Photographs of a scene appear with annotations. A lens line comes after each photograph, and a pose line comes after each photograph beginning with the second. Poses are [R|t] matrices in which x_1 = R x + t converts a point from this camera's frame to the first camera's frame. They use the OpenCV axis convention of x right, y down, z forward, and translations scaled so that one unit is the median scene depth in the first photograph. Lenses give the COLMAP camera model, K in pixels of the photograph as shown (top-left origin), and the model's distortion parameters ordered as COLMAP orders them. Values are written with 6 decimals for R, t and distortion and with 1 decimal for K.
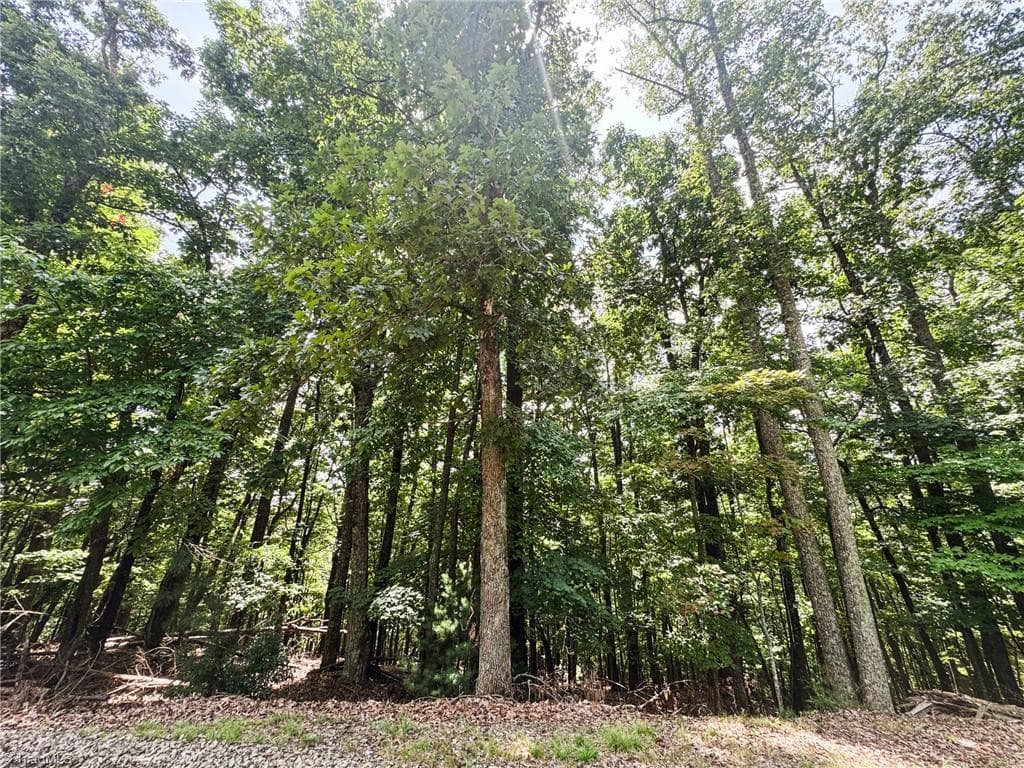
lens RADIAL K [[405.3, 0, 510.8], [0, 405.3, 382.7], [0, 0, 1]] dist [-0.000753, 0.000590]
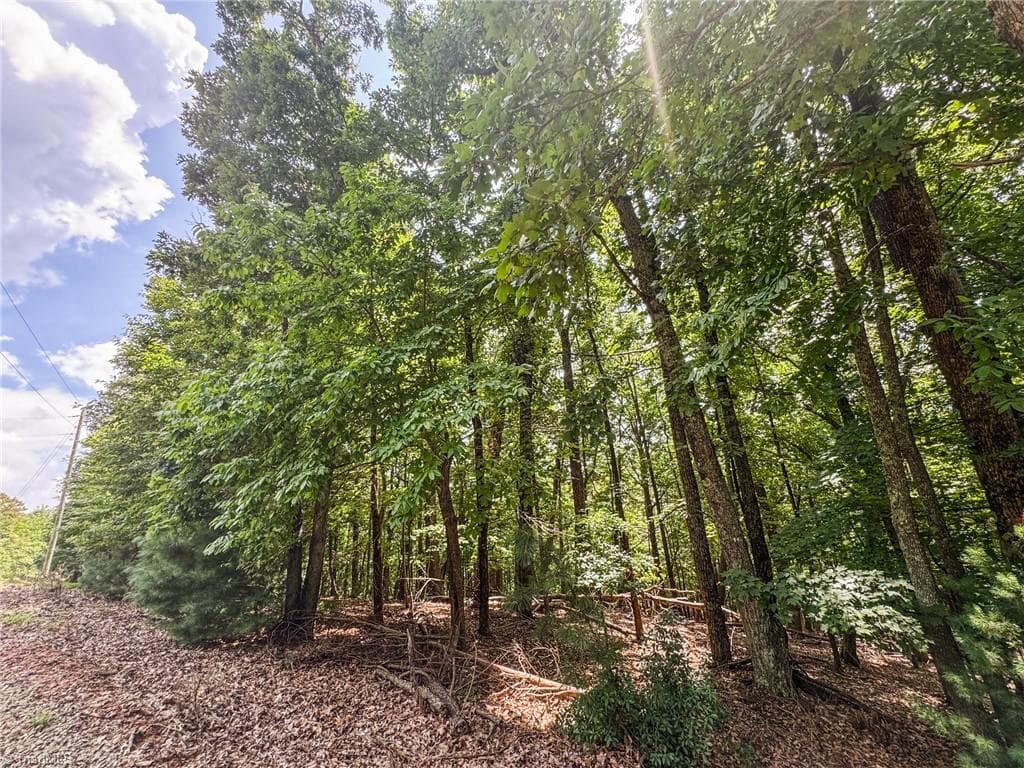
lens RADIAL K [[421.7, 0, 513.7], [0, 421.7, 381.3], [0, 0, 1]] dist [-0.002128, 0.000622]
pose [[0.788288, -0.236373, -0.568093, -0.221043], [0.293582, 0.955885, 0.009649, 0.099237], [0.540751, -0.174388, 0.822908, 0.277080]]
